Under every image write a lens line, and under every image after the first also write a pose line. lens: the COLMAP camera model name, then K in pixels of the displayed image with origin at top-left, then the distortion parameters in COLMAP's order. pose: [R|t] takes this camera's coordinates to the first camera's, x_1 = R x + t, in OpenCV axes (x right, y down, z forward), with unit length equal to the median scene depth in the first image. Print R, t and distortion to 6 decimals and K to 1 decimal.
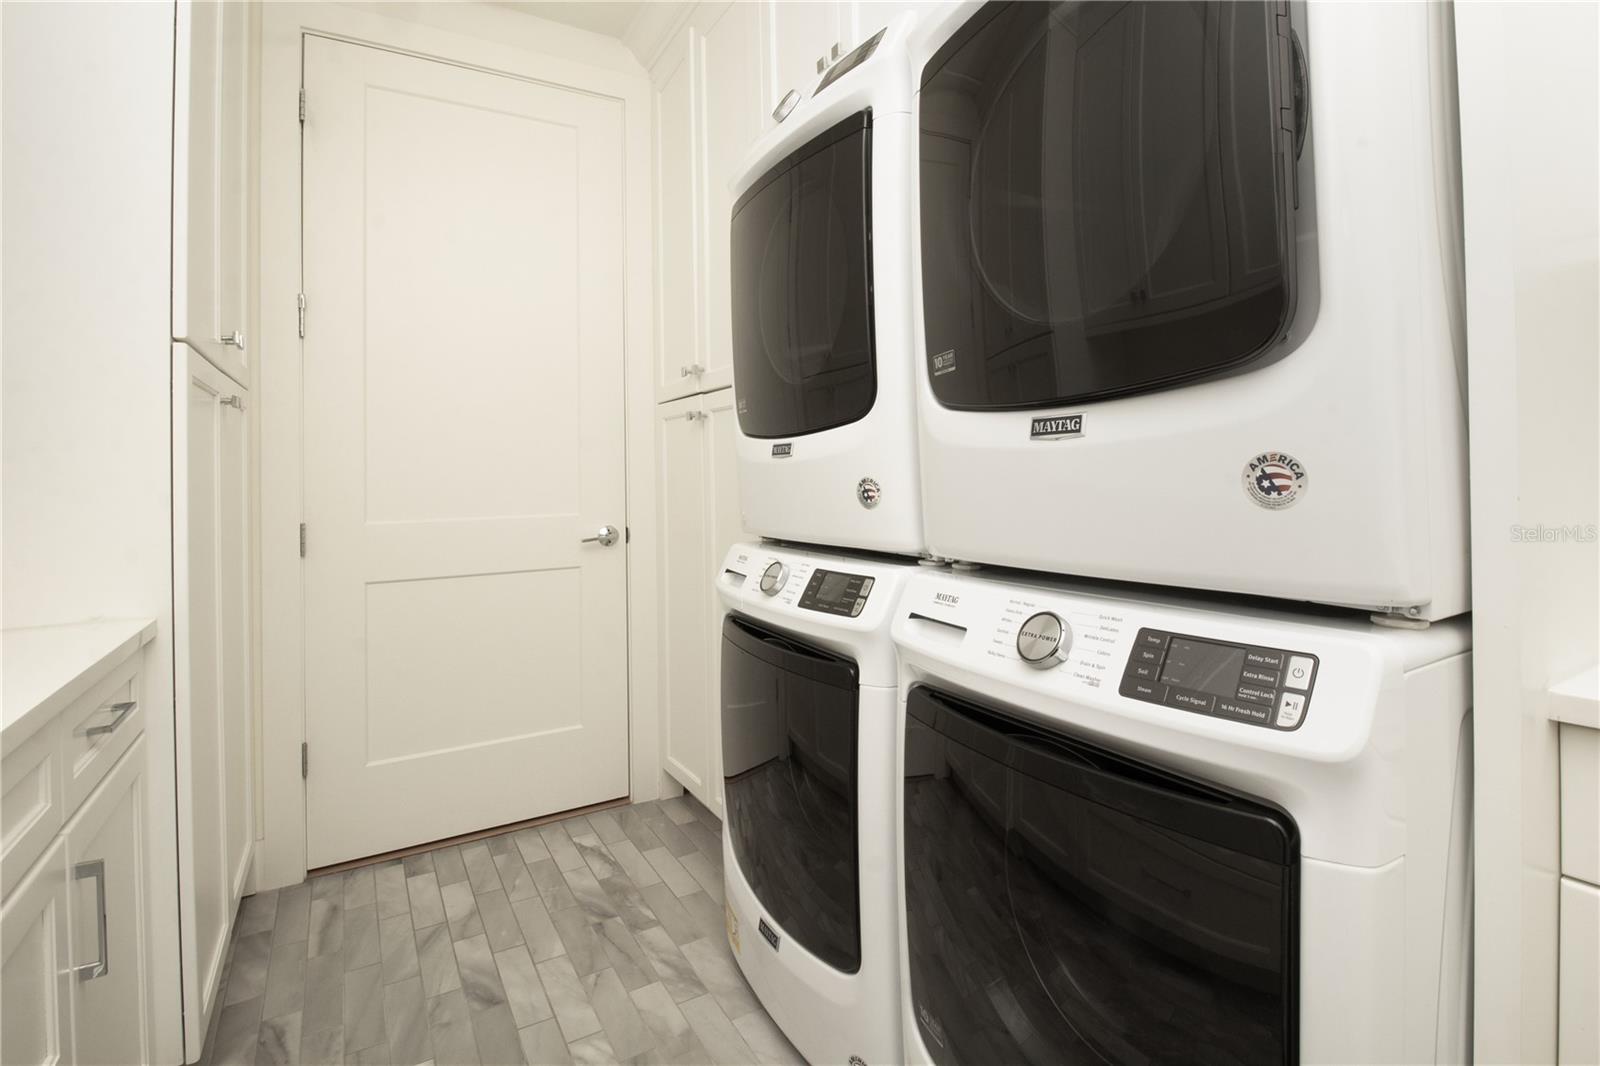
lens RADIAL K [[732.3, 0, 819.0], [0, 732.3, 491.5], [0, 0, 1]] dist [-0.068524, 0.000029]
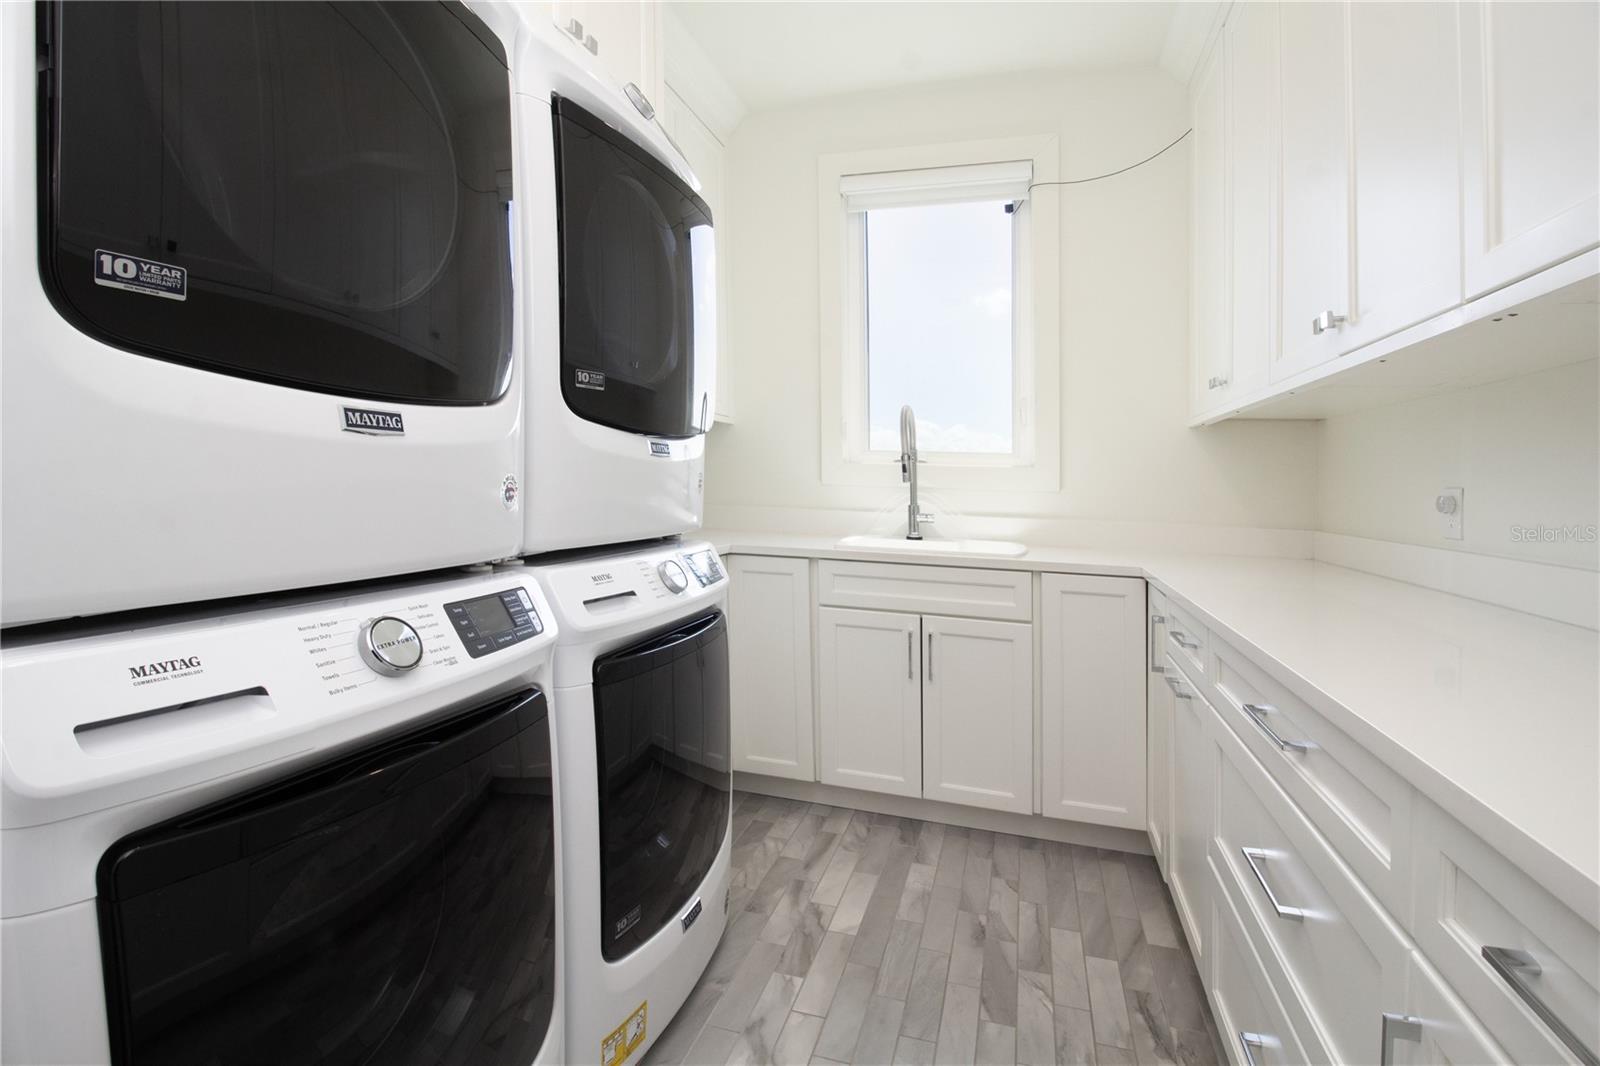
lens RADIAL K [[732.3, 0, 819.0], [0, 732.3, 491.5], [0, 0, 1]] dist [-0.068524, 0.000029]
pose [[-0.658590, -0.008210, 0.752457, -0.763596], [0.002984, 0.999904, 0.013521, -0.008945], [-0.752496, 0.011151, -0.658502, 1.199348]]
